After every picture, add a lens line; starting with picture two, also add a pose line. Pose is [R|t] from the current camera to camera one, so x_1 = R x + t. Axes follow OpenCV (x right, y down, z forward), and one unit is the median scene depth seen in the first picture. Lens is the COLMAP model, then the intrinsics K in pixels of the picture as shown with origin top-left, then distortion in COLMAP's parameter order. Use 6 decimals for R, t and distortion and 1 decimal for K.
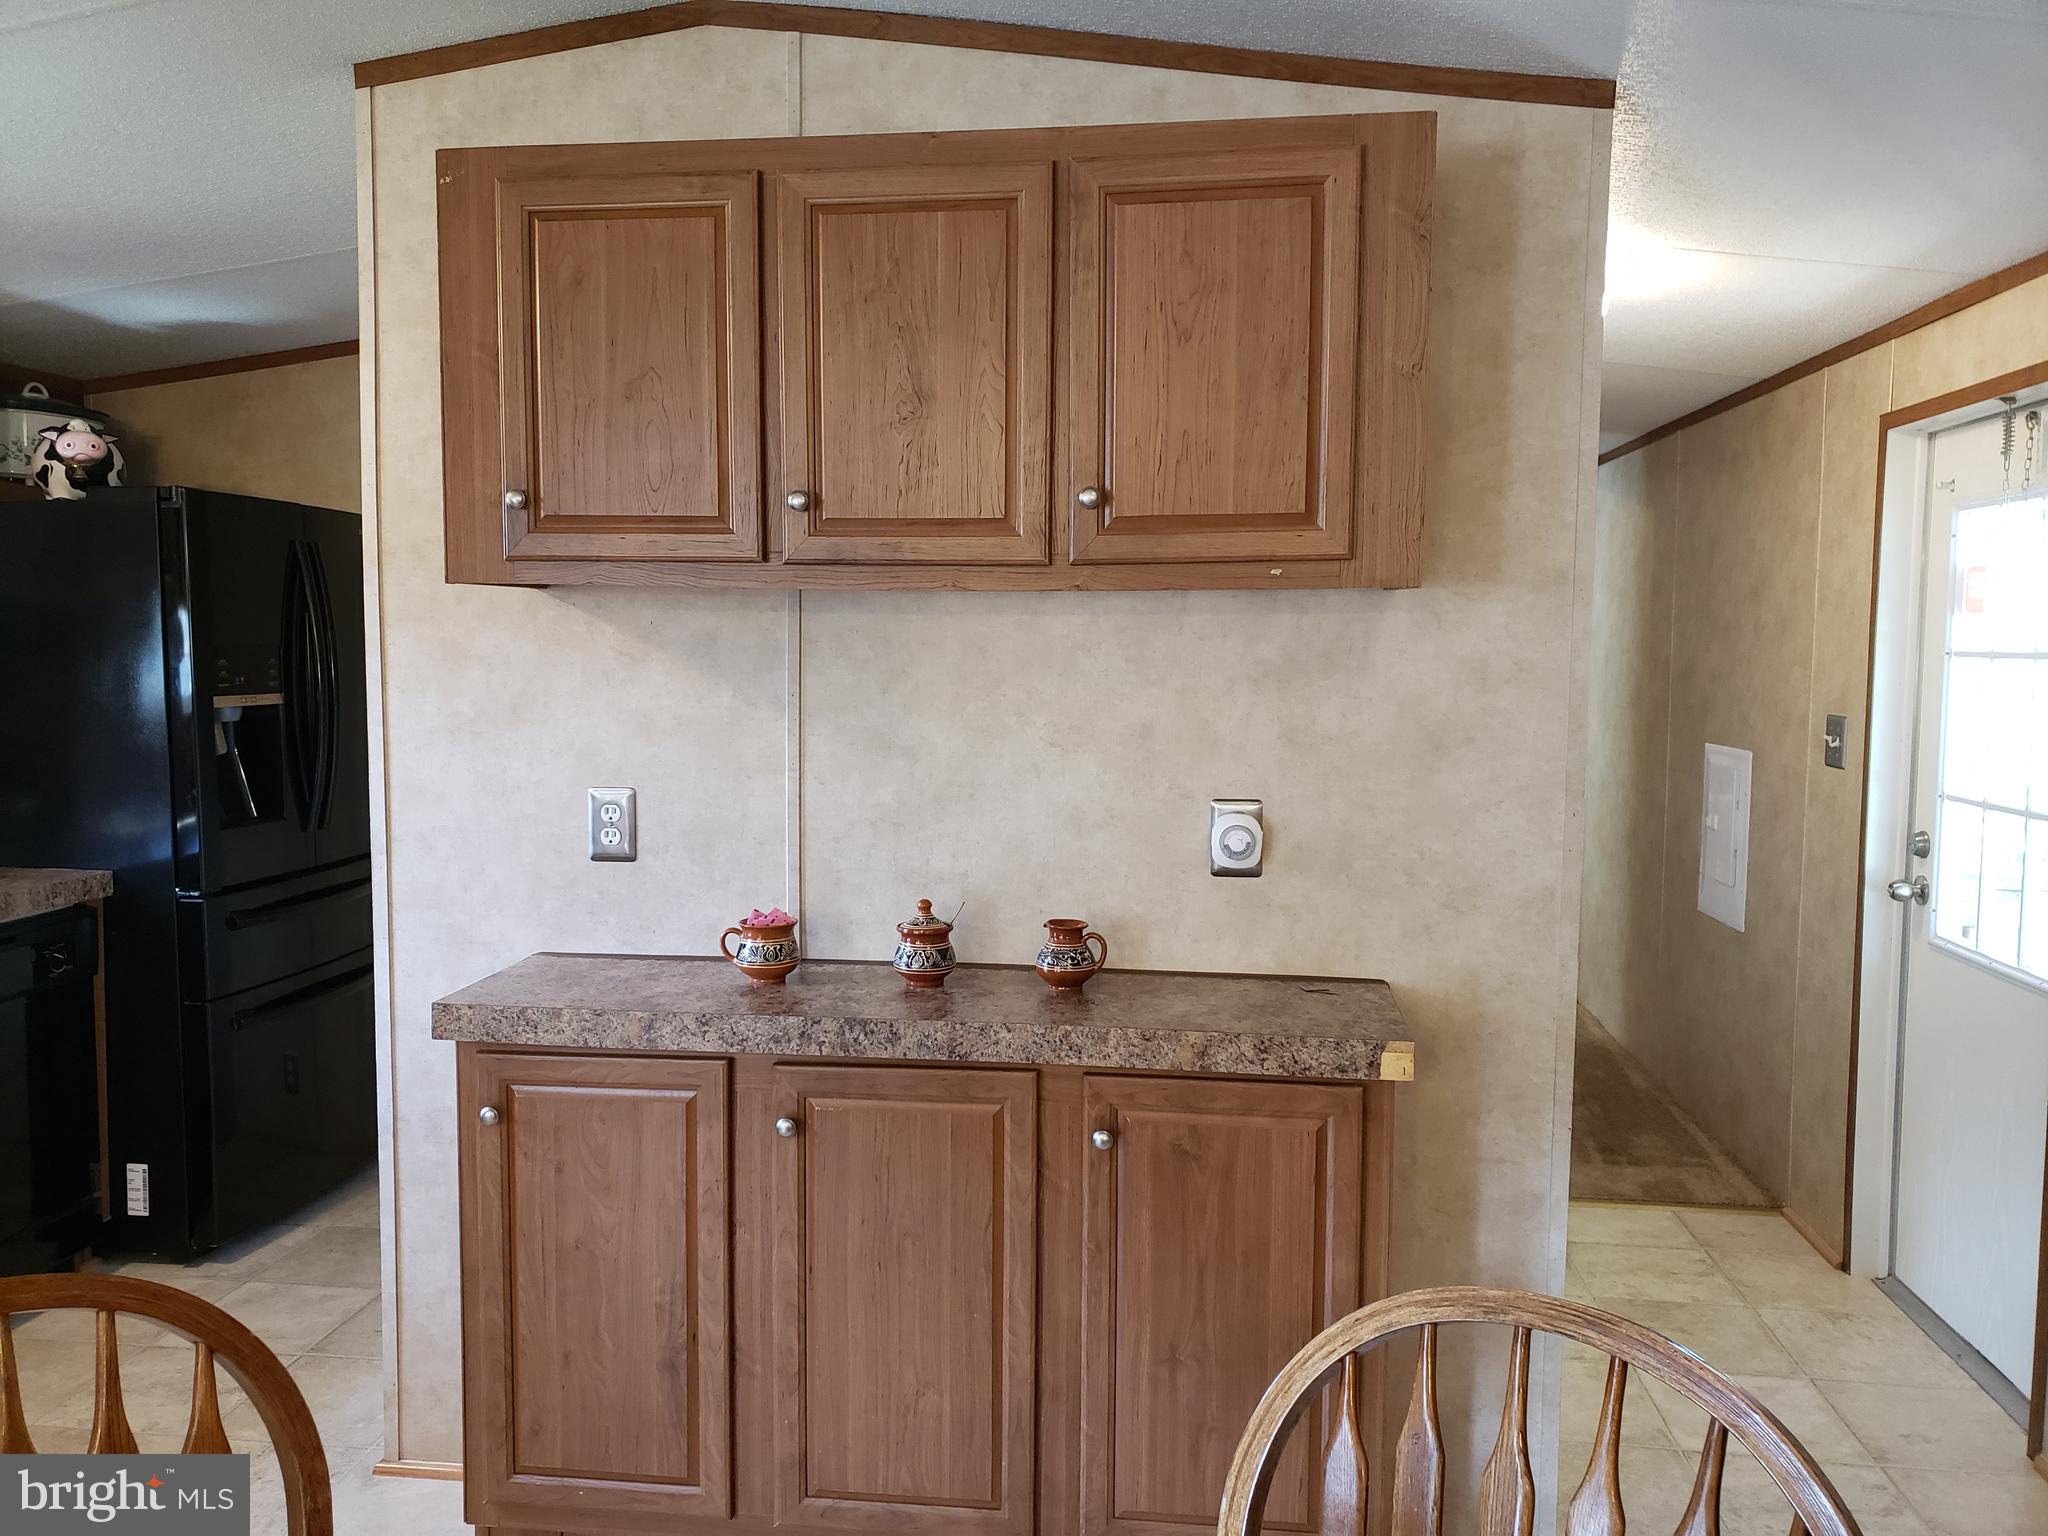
lens RADIAL K [[1607.1, 0, 1002.1], [0, 1607.1, 762.3], [0, 0, 1]] dist [0.041099, -0.027110]
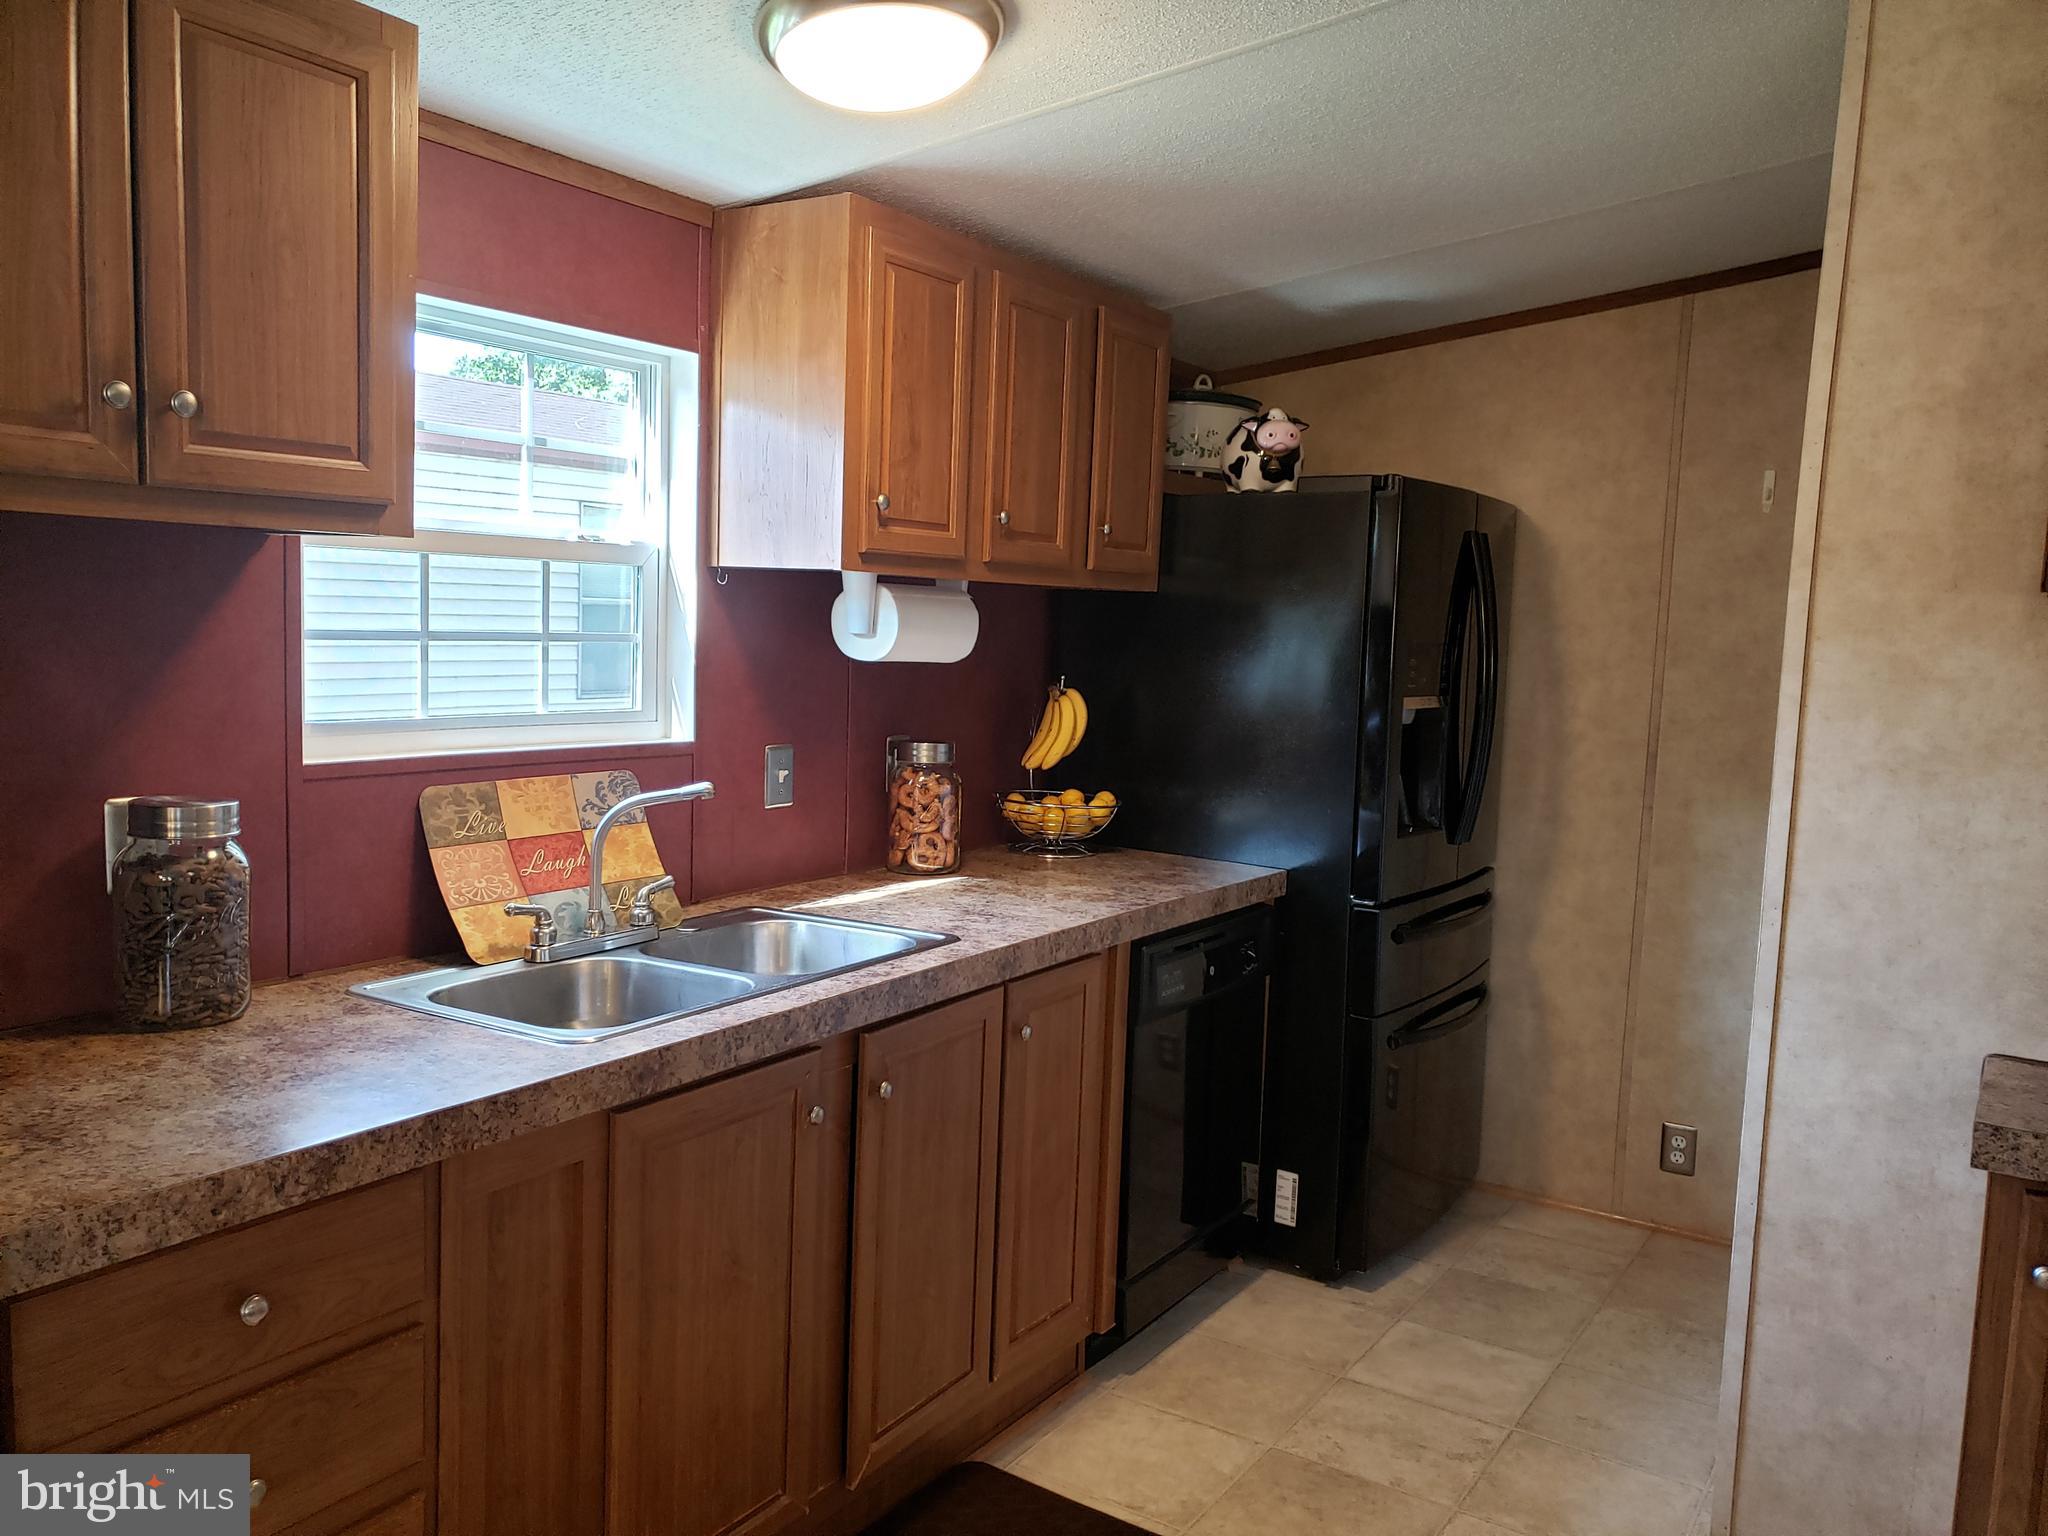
lens RADIAL K [[1607.1, 0, 988.6], [0, 1607.1, 771.1], [0, 0, 1]] dist [0.041099, -0.027110]
pose [[0.898052, 0.070525, -0.434200, -0.406998], [-0.064757, 0.997506, 0.028085, -0.012130], [0.435097, 0.002895, 0.900379, 0.066177]]
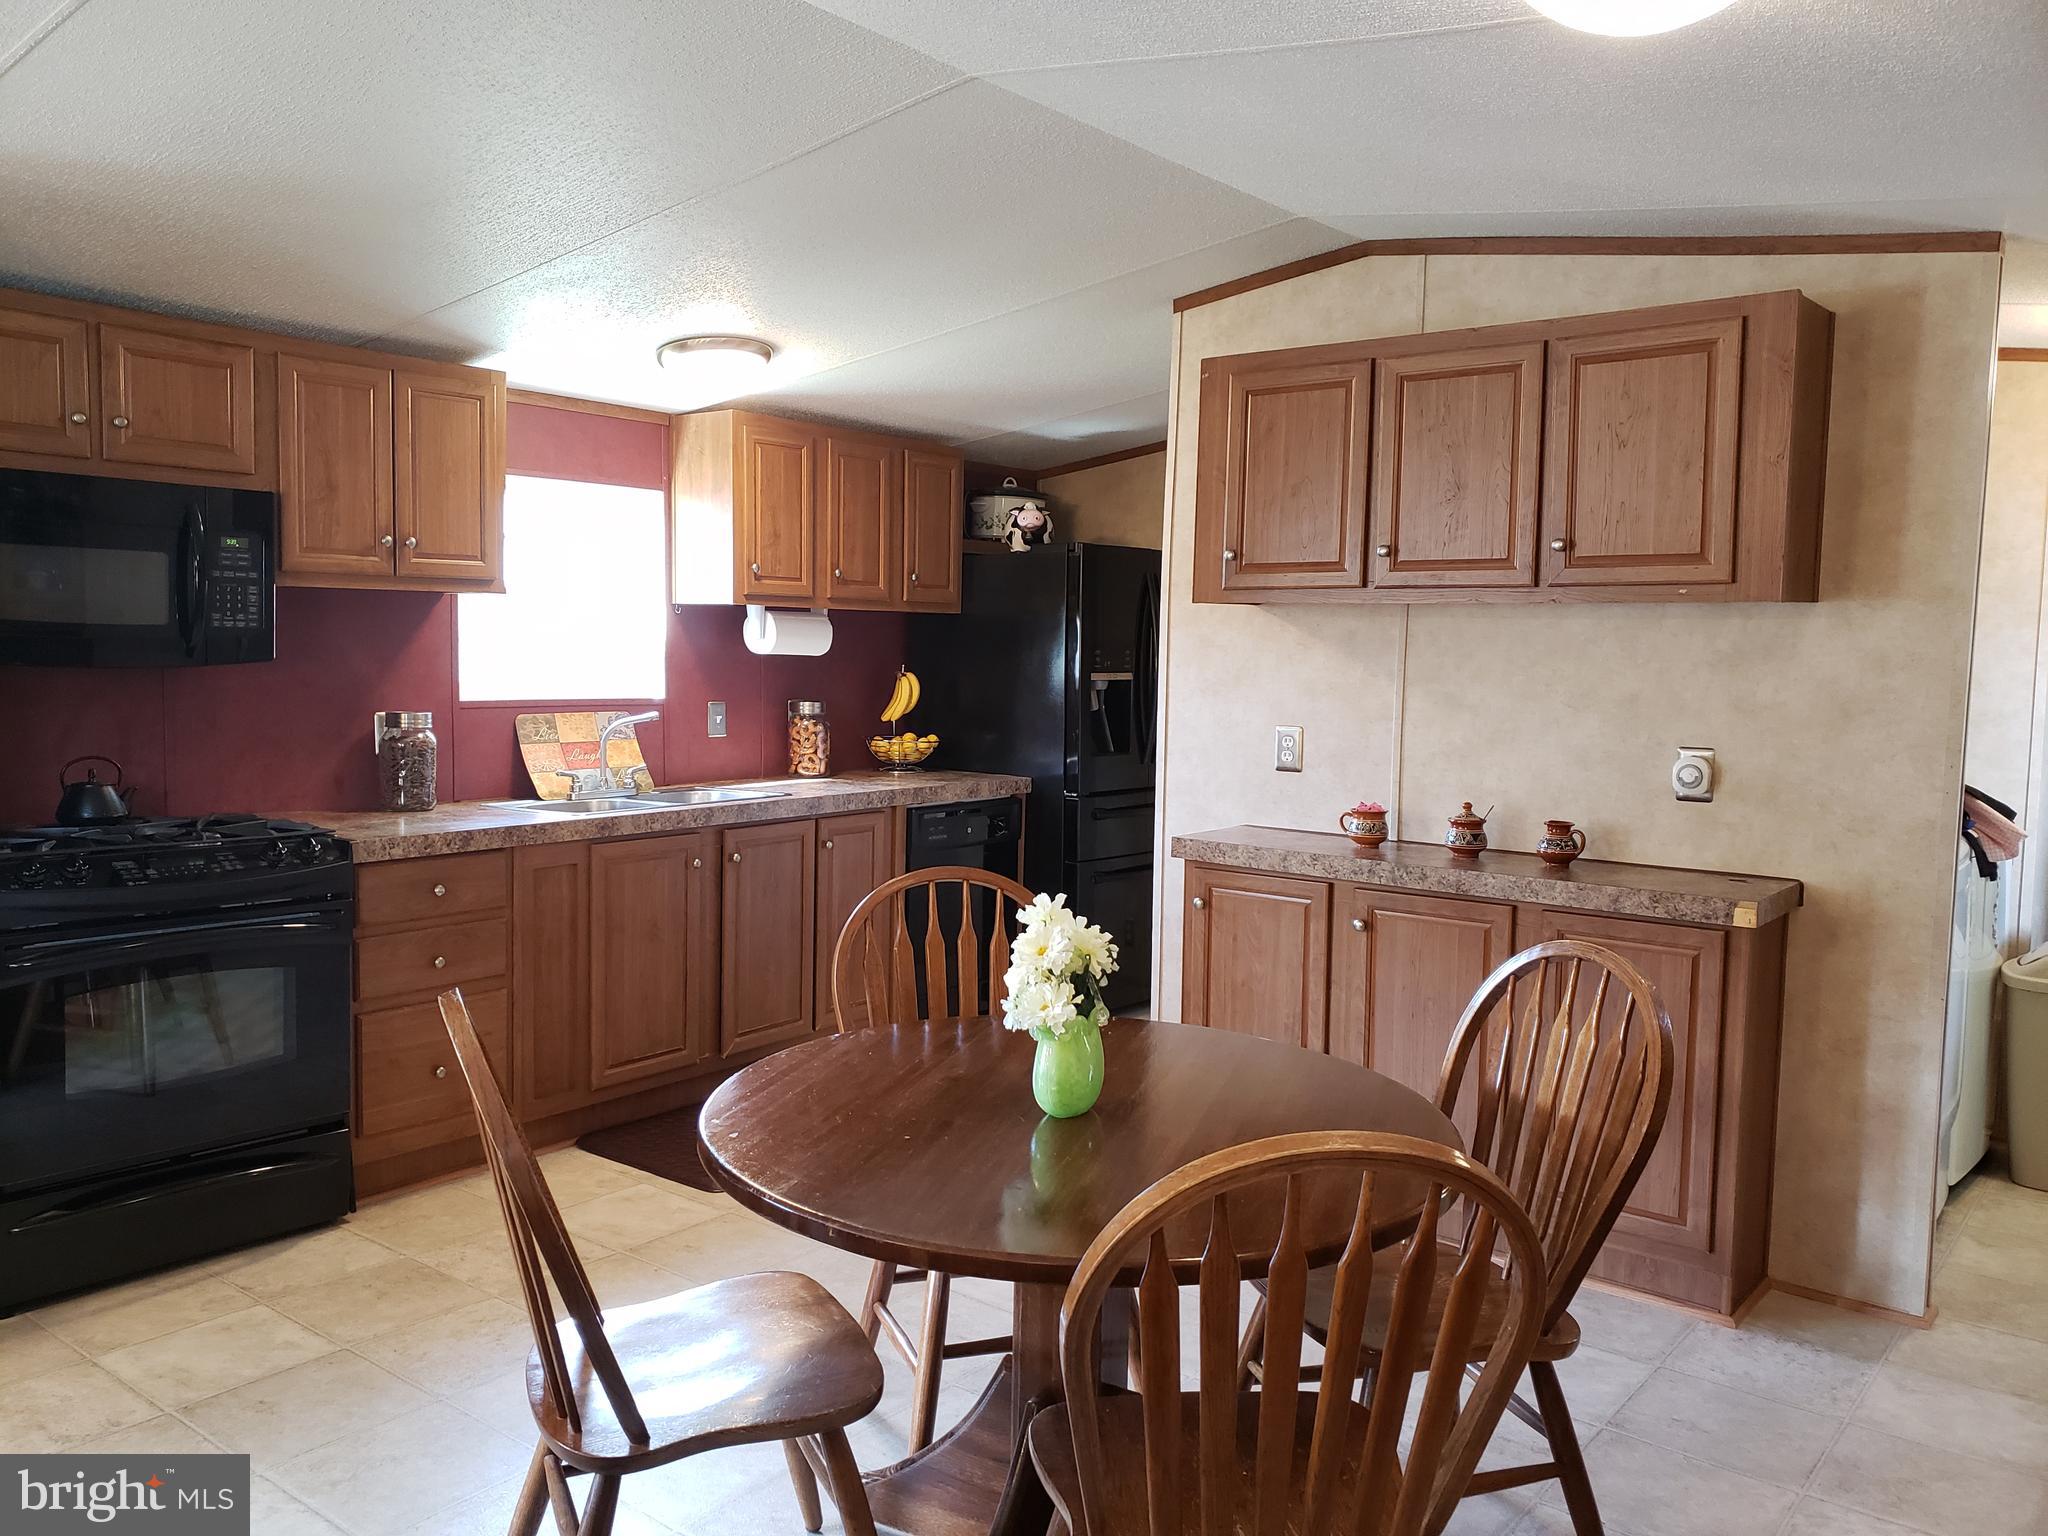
lens RADIAL K [[1607.1, 0, 977.0], [0, 1607.1, 781.8], [0, 0, 1]] dist [0.041099, -0.027110]
pose [[0.849396, 0.055001, -0.524882, 0.353753], [-0.053115, 0.998414, 0.018667, 0.059283], [0.525076, 0.012023, 0.850971, -0.564847]]
